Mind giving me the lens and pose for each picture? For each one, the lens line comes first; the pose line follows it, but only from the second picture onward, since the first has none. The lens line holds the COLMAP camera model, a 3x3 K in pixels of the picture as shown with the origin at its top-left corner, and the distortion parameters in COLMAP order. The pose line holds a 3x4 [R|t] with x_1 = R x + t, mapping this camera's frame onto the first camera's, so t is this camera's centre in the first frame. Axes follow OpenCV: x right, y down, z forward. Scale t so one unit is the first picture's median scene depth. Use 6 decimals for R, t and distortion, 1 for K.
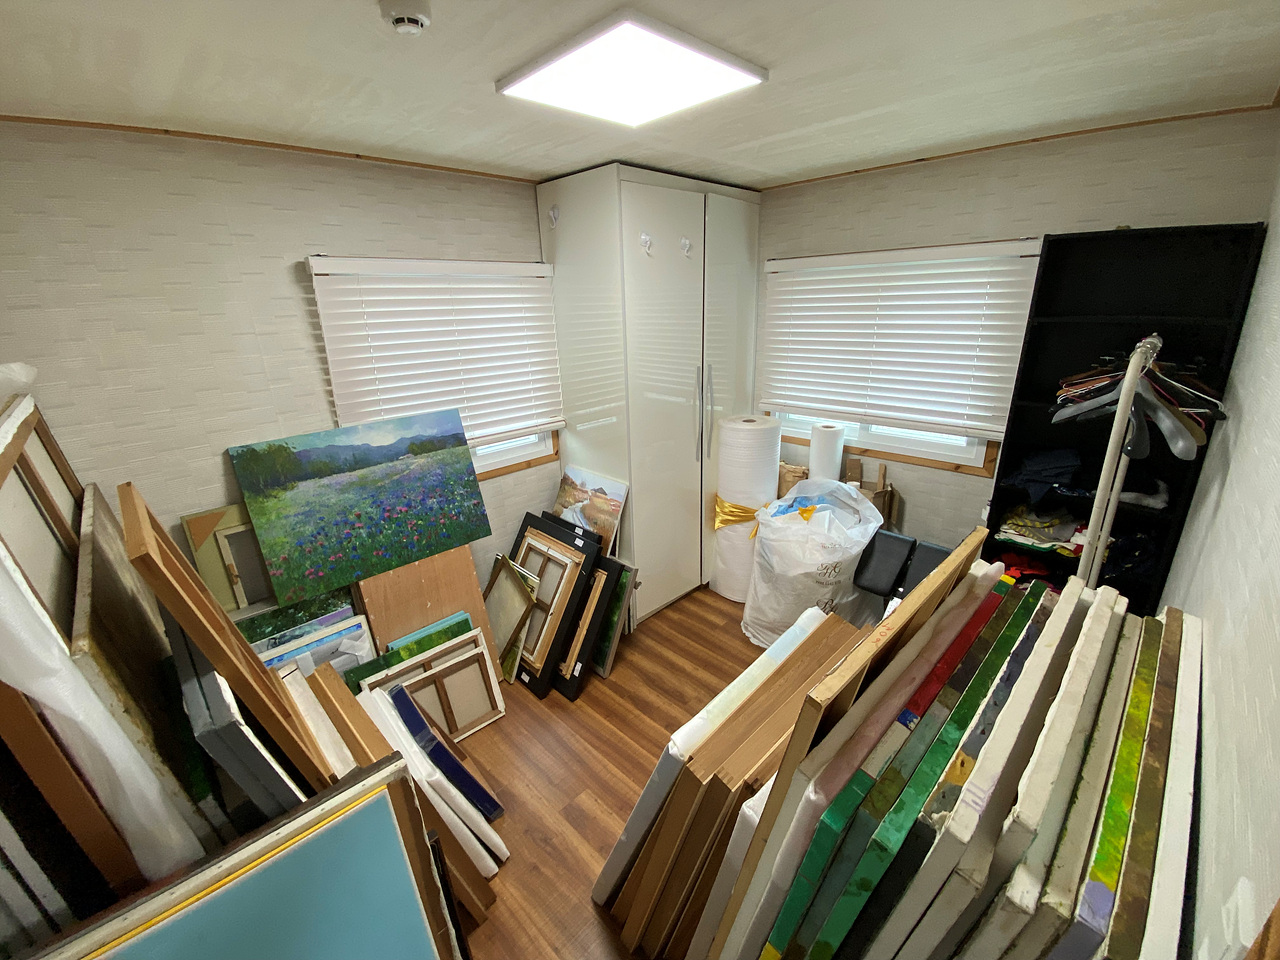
lens RADIAL K [[532.9, 0, 641.8], [0, 532.9, 478.3], [0, 0, 1]] dist [-0.001470, -0.000160]
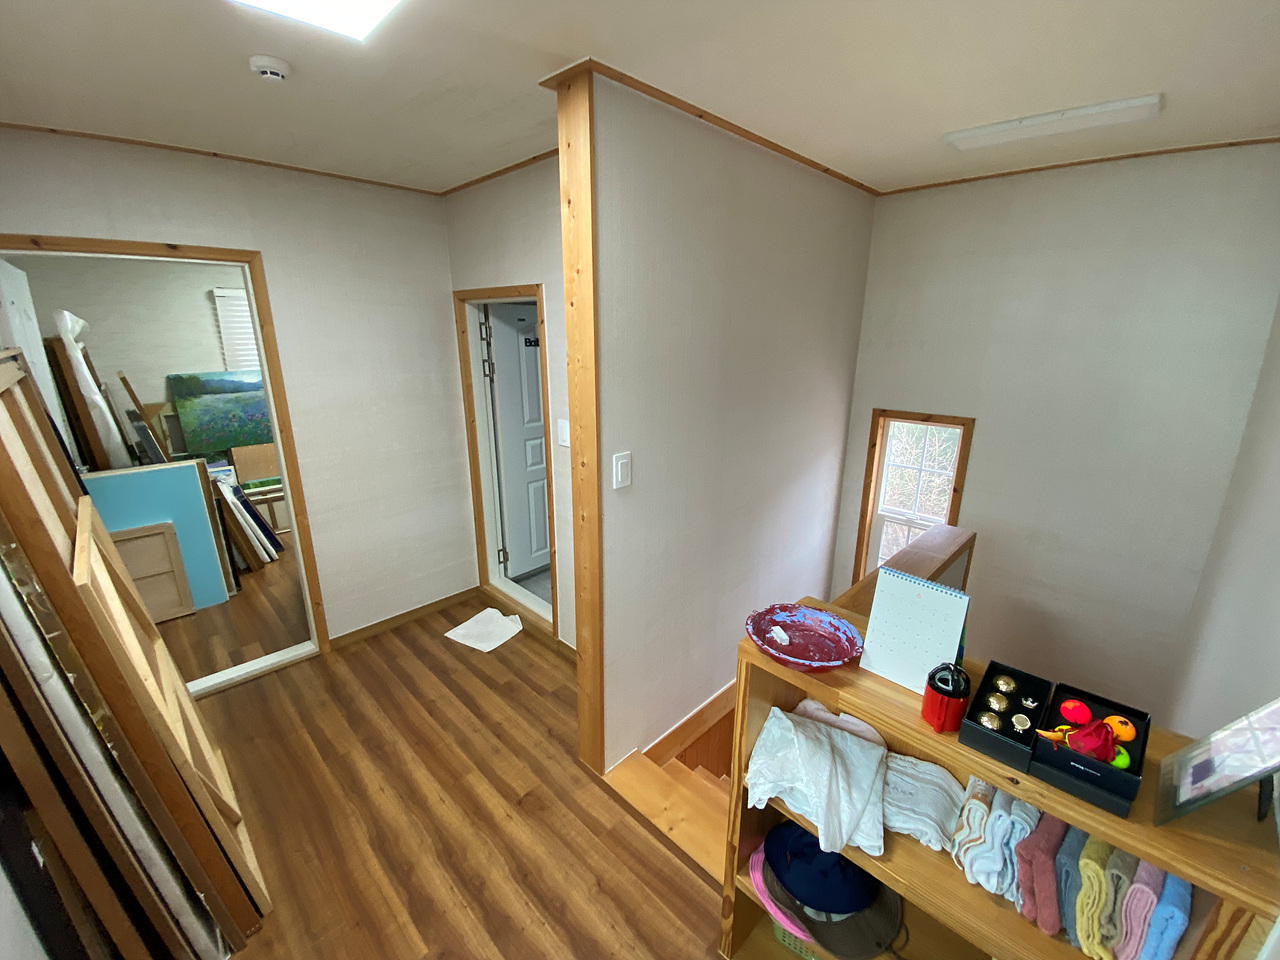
lens RADIAL K [[532.9, 0, 637.8], [0, 532.9, 483.4], [0, 0, 1]] dist [-0.001470, -0.000160]
pose [[0.998833, 0.047794, 0.007023, 1.034096], [-0.047496, 0.998154, -0.037853, 0.345355], [-0.008819, 0.037476, 0.999259, -1.056675]]
